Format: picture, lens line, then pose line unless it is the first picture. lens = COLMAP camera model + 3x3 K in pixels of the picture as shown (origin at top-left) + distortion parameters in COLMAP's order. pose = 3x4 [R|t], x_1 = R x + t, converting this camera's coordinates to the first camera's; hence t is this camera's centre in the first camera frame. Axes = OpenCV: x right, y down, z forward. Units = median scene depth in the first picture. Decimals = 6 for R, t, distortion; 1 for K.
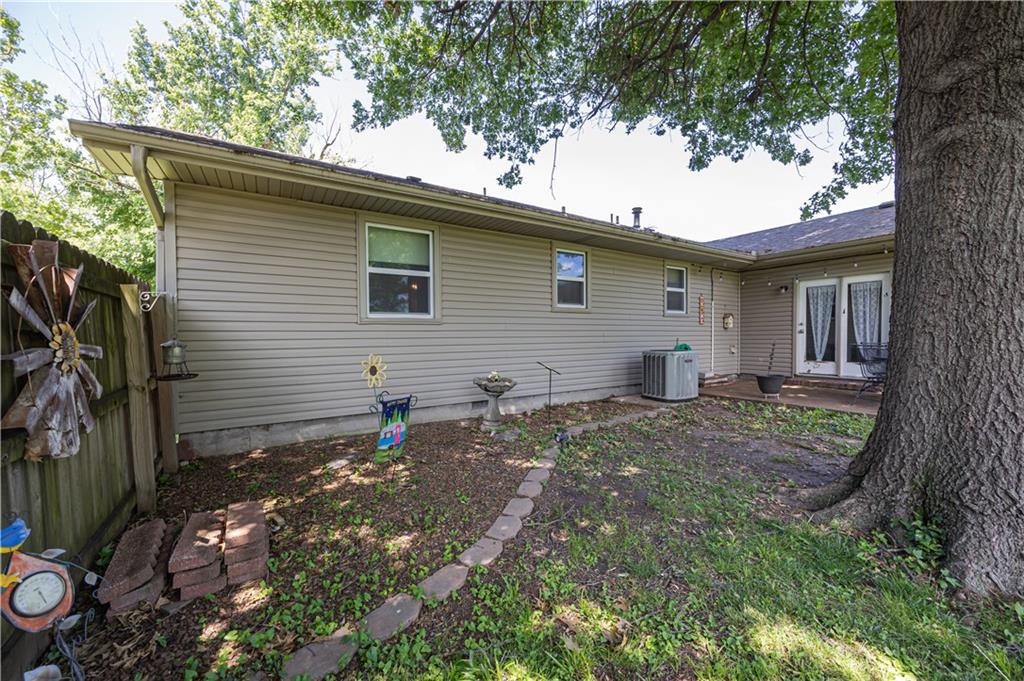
lens RADIAL K [[393.9, 0, 512.2], [0, 393.9, 329.2], [0, 0, 1]] dist [0.000010, 0.000000]
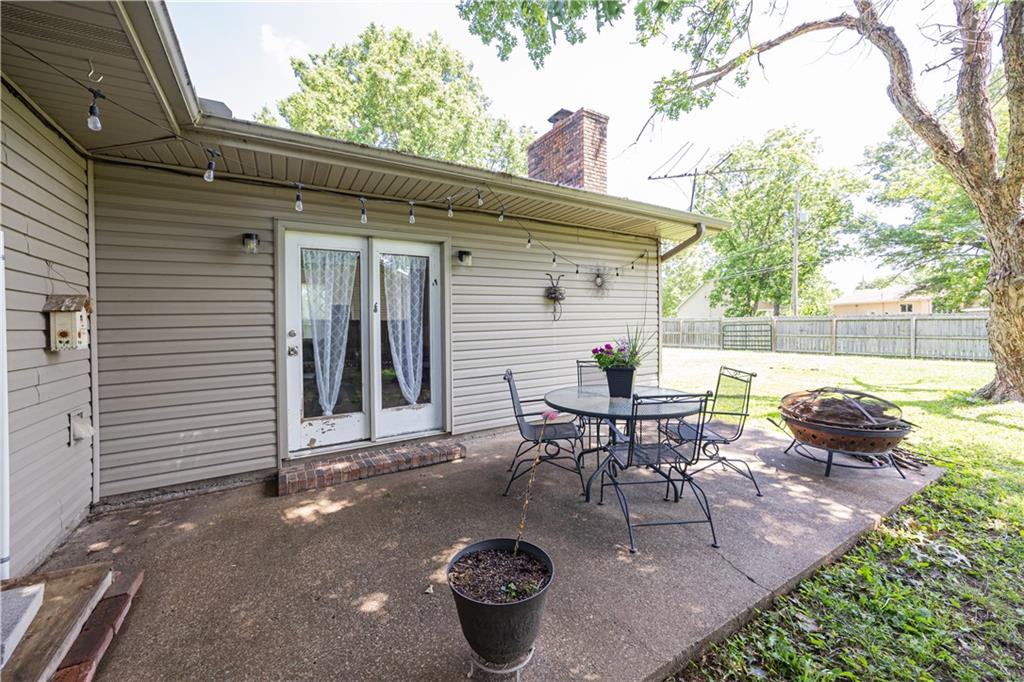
lens RADIAL K [[393.9, 0, 512.2], [0, 393.9, 329.7], [0, 0, 1]] dist [0.000010, 0.000000]
pose [[0.021554, -0.011100, 0.999706, 0.329759], [0.008123, 0.999907, 0.010927, -0.020359], [-0.999735, 0.007885, 0.021642, 0.777558]]
